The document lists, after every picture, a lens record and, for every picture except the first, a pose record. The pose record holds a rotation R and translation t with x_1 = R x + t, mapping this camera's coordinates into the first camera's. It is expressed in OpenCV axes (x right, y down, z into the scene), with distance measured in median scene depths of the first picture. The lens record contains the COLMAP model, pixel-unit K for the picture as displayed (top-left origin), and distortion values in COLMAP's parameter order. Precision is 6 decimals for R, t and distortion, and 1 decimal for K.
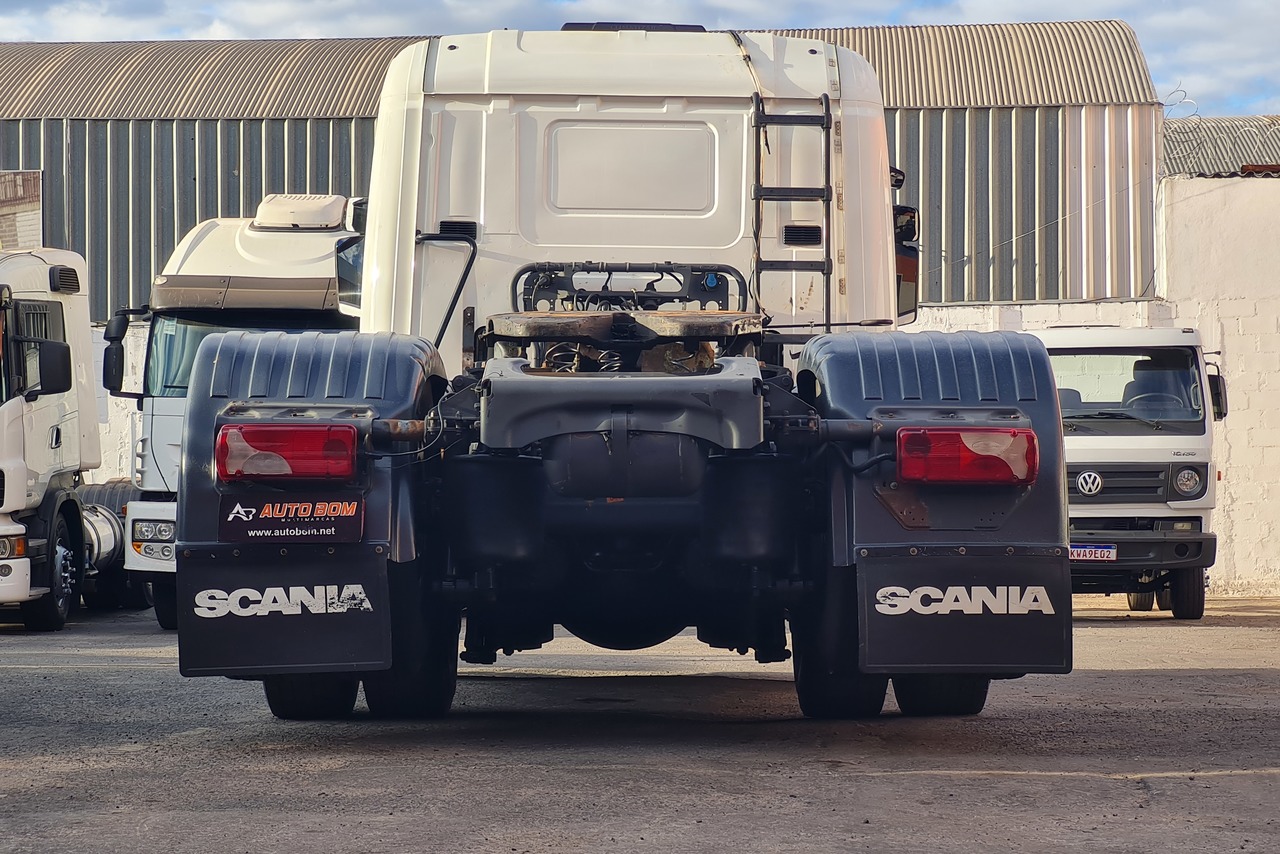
lens RADIAL K [[2857.9, 0, 640.0], [0, 2857.9, 427.0], [0, 0, 1]] dist [-0.070546, -0.920705]
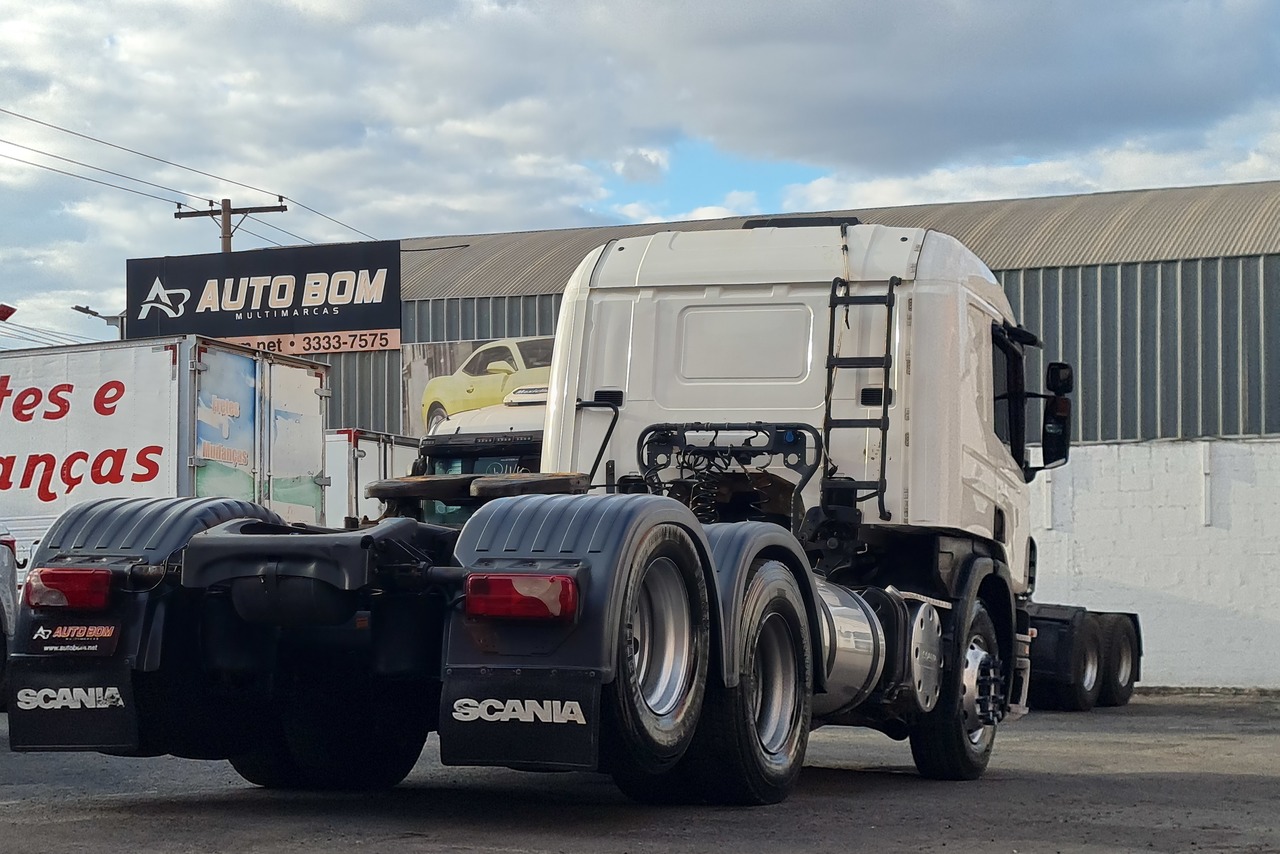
lens RADIAL K [[2571.0, 0, 639.4], [0, 2571.0, 513.6], [0, 0, 1]] dist [0.076962, 0.090708]
pose [[0.923475, -0.001701, -0.383654, 0.380649], [-0.000203, 0.999988, -0.004923, -0.013526], [0.383658, 0.004624, 0.923464, -0.023129]]
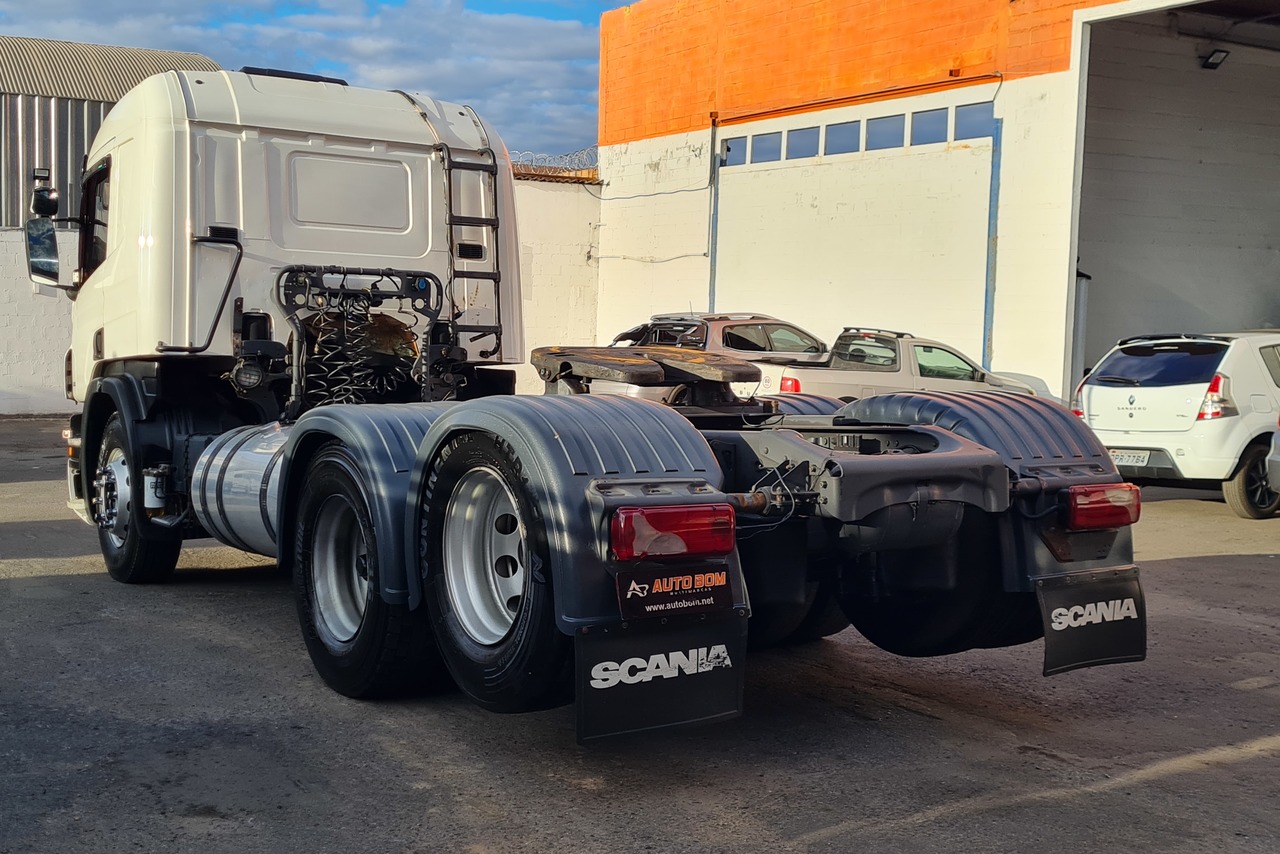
lens RADIAL K [[1528.5, 0, 640.0], [0, 1528.5, 427.0], [0, 0, 1]] dist [0.069573, -0.001713]
pose [[0.836782, -0.019439, 0.547191, -0.285502], [-0.034625, 0.995491, 0.088315, -0.051357], [-0.546440, -0.092847, 0.832336, 0.334142]]
